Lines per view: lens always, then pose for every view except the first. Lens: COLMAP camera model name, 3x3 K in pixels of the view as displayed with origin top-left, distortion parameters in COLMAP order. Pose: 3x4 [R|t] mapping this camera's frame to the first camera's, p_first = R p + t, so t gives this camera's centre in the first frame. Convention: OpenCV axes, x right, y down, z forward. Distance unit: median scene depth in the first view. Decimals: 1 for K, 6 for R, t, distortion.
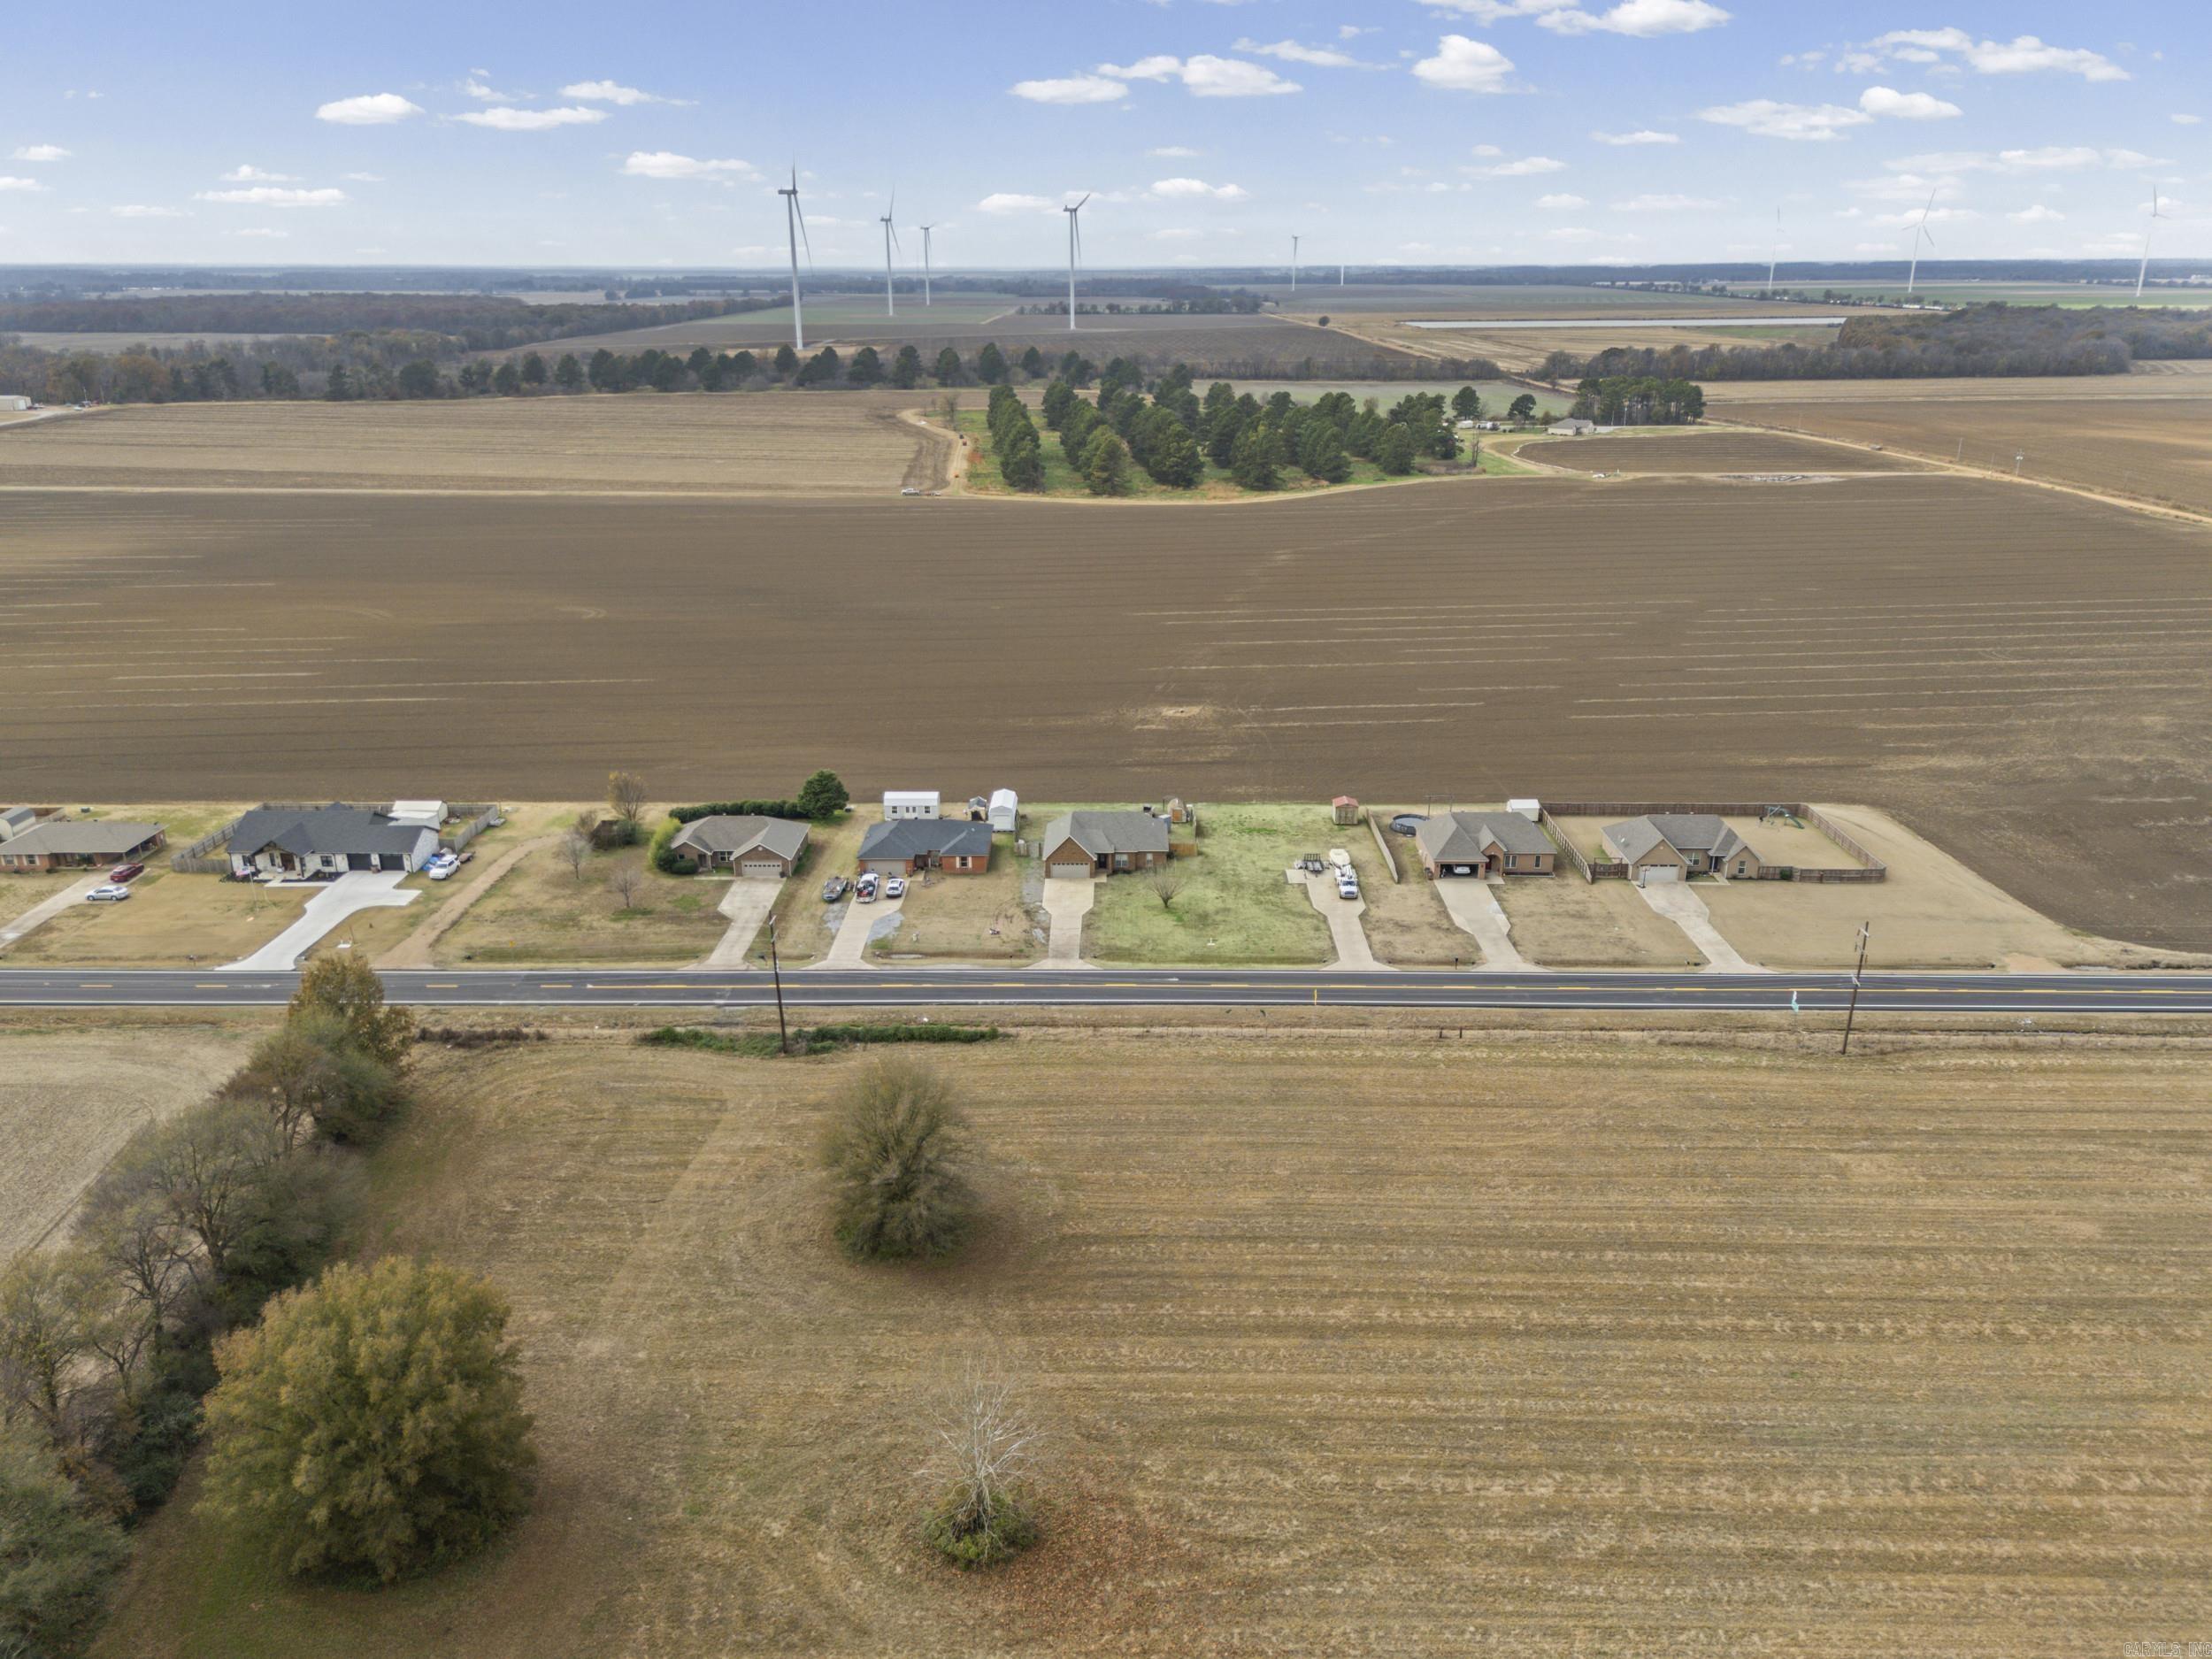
lens RADIAL K [[1627.7, 0, 1109.4], [0, 1627.7, 817.7], [0, 0, 1]] dist [0.065756, -0.055304]
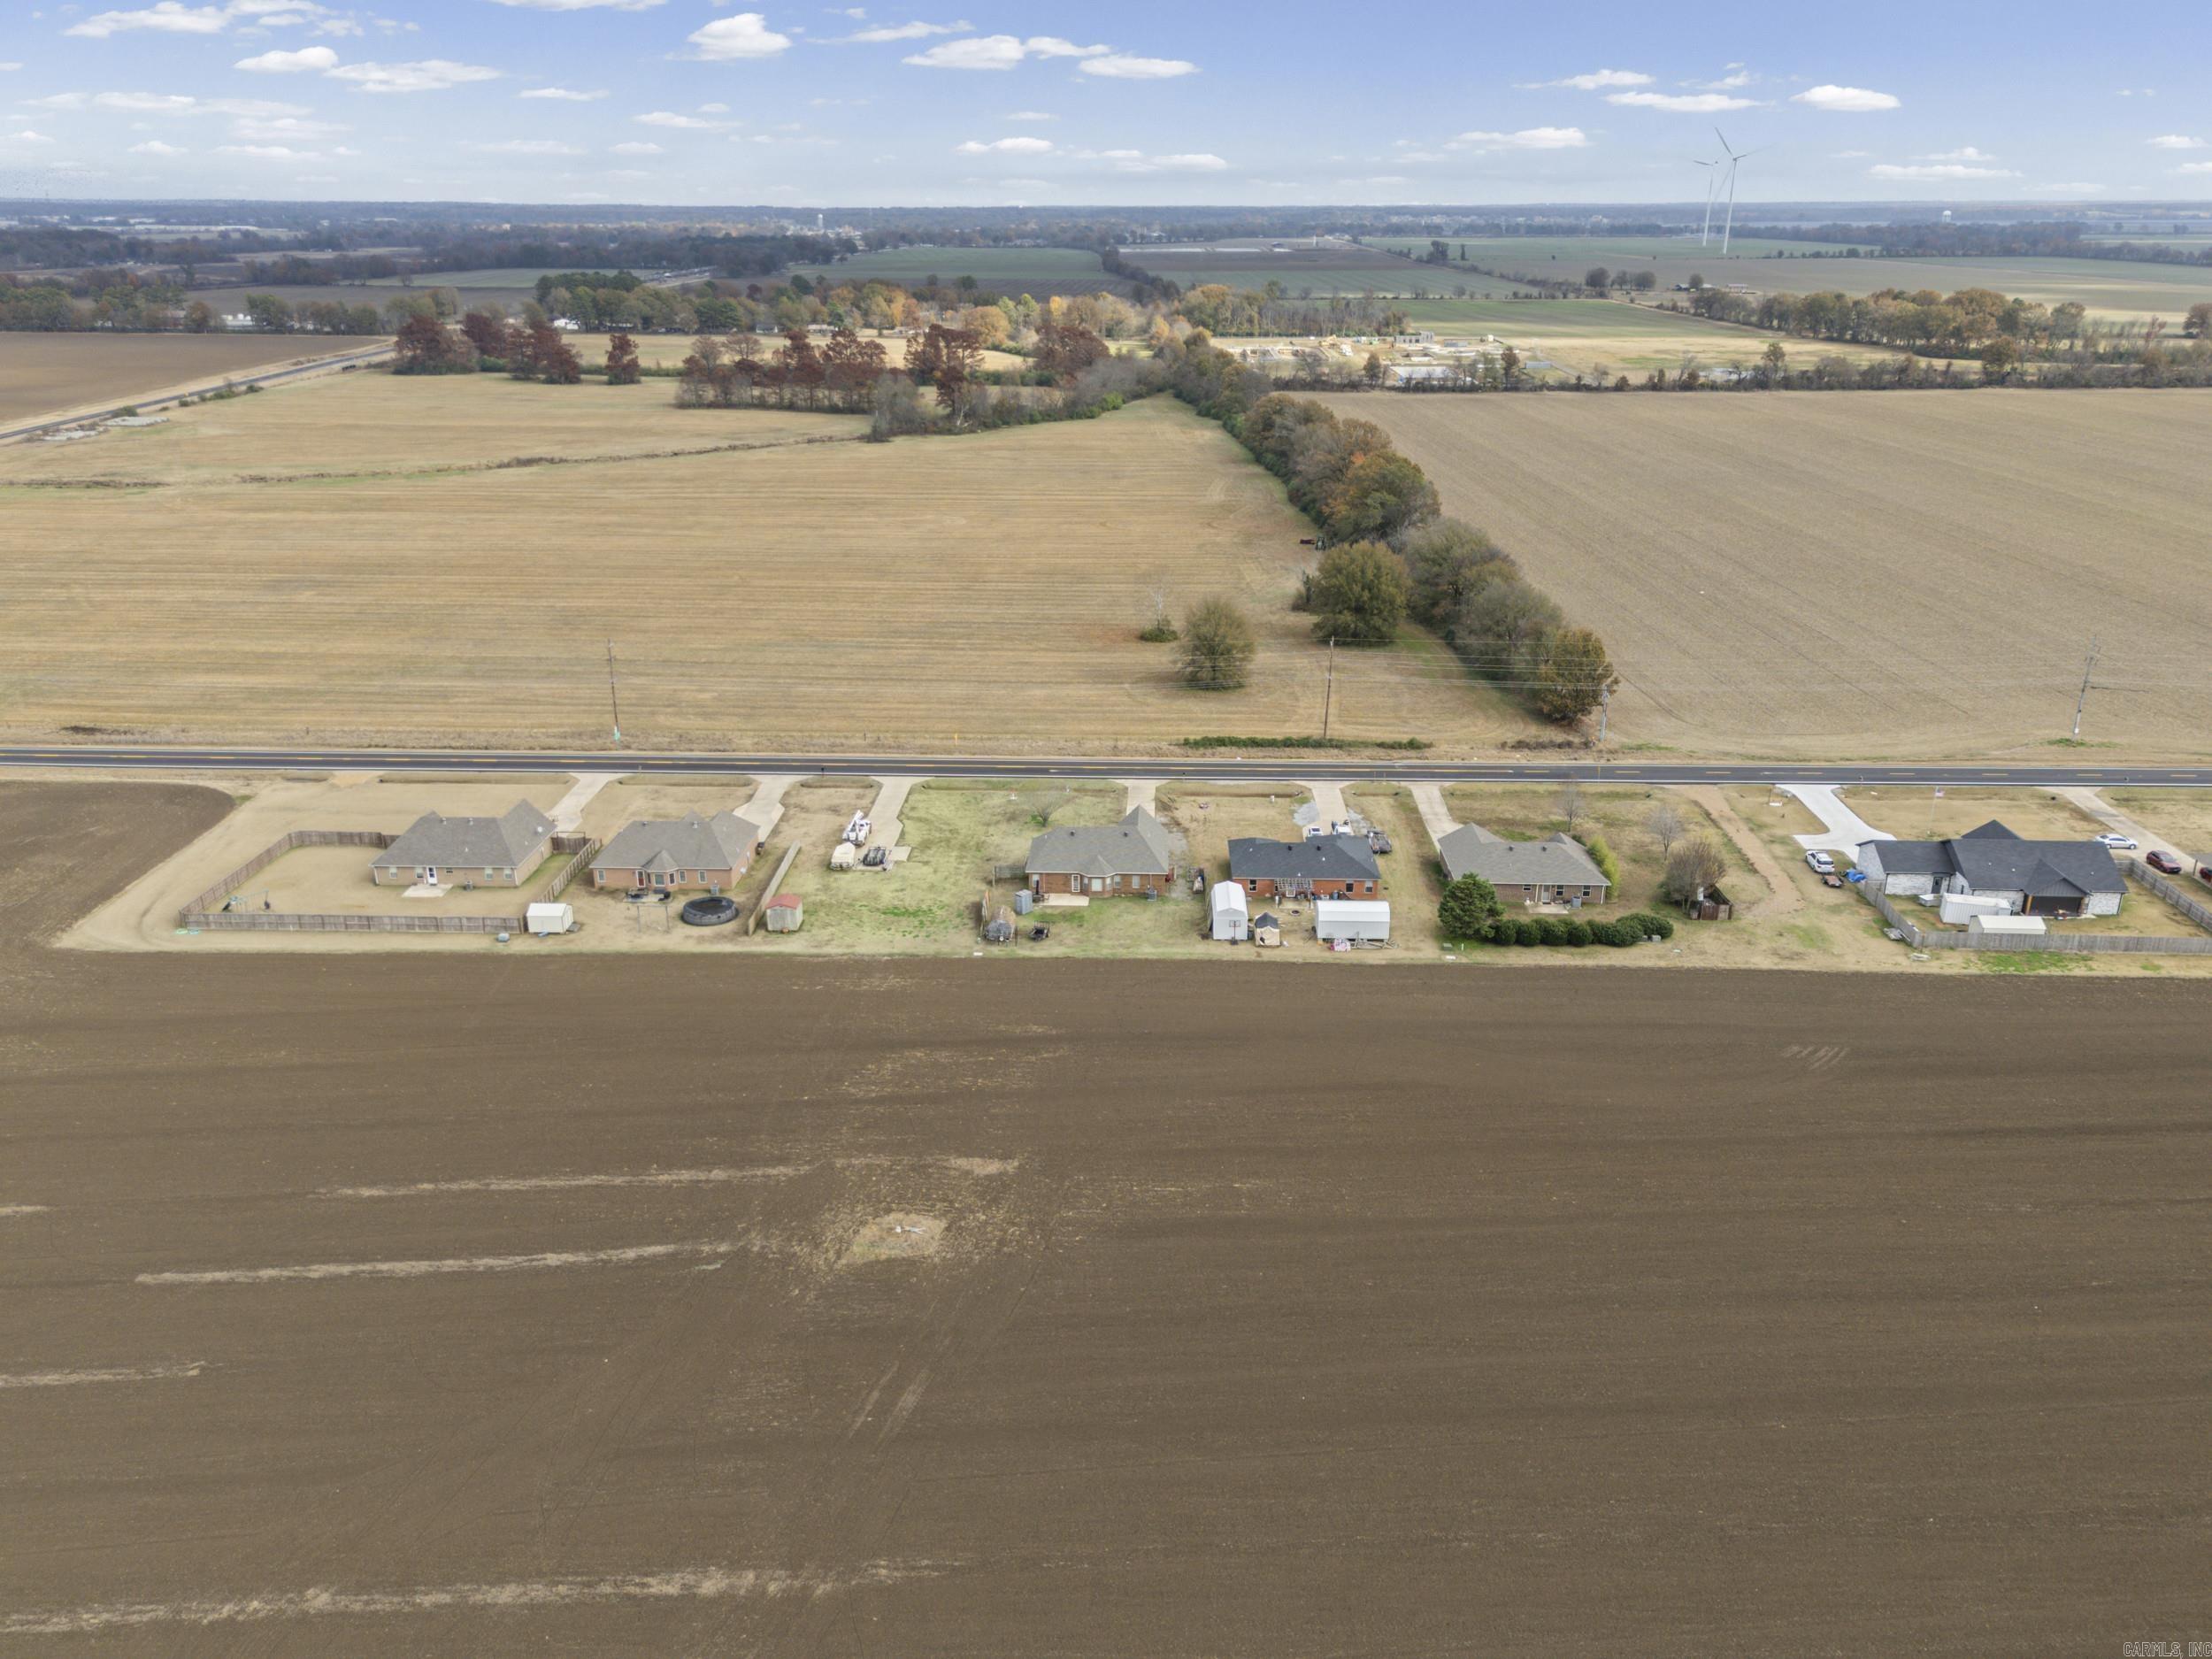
lens RADIAL K [[1660.6, 0, 1110.4], [0, 1660.6, 838.0], [0, 0, 1]] dist [0.073753, -0.066573]
pose [[-0.999773, -0.006741, 0.020195, -0.027030], [0.007585, 0.773531, 0.633713, -0.579781], [-0.019894, 0.633722, -0.773305, 1.734275]]
